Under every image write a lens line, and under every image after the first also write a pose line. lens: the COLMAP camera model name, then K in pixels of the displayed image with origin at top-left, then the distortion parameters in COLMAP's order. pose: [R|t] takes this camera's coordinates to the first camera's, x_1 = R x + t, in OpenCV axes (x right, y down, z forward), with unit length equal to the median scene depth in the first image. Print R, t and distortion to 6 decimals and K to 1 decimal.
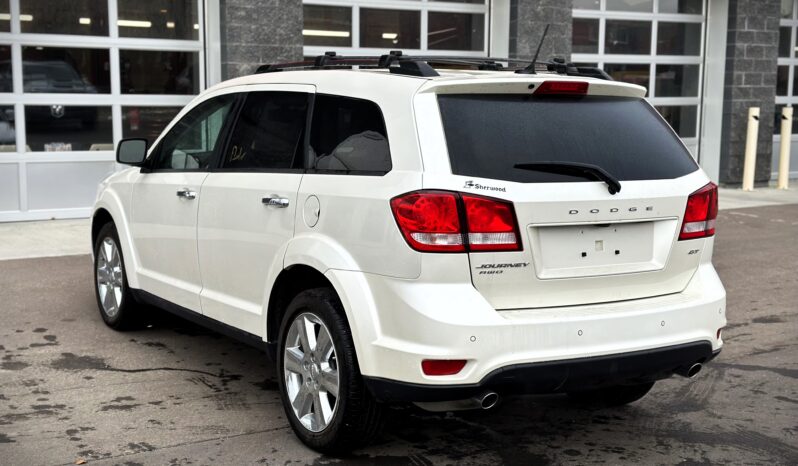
lens RADIAL K [[1121.6, 0, 399.0], [0, 1121.6, 233.0], [0, 0, 1]] dist [0.150415, -0.072066]
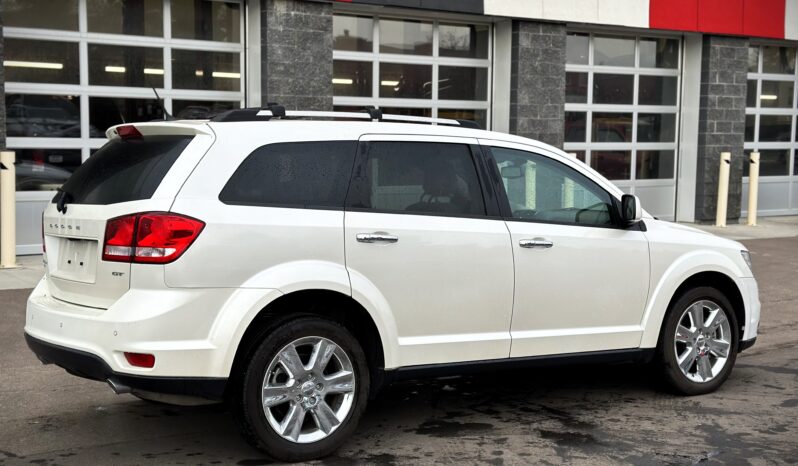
lens RADIAL K [[1121.6, 0, 399.0], [0, 1121.6, 233.0], [0, 0, 1]] dist [0.150415, -0.072066]
pose [[0.999471, 0.002594, 0.032418, -0.042506], [-0.001490, 0.999419, -0.034043, 0.006759], [-0.032487, 0.033977, 0.998894, -0.094723]]
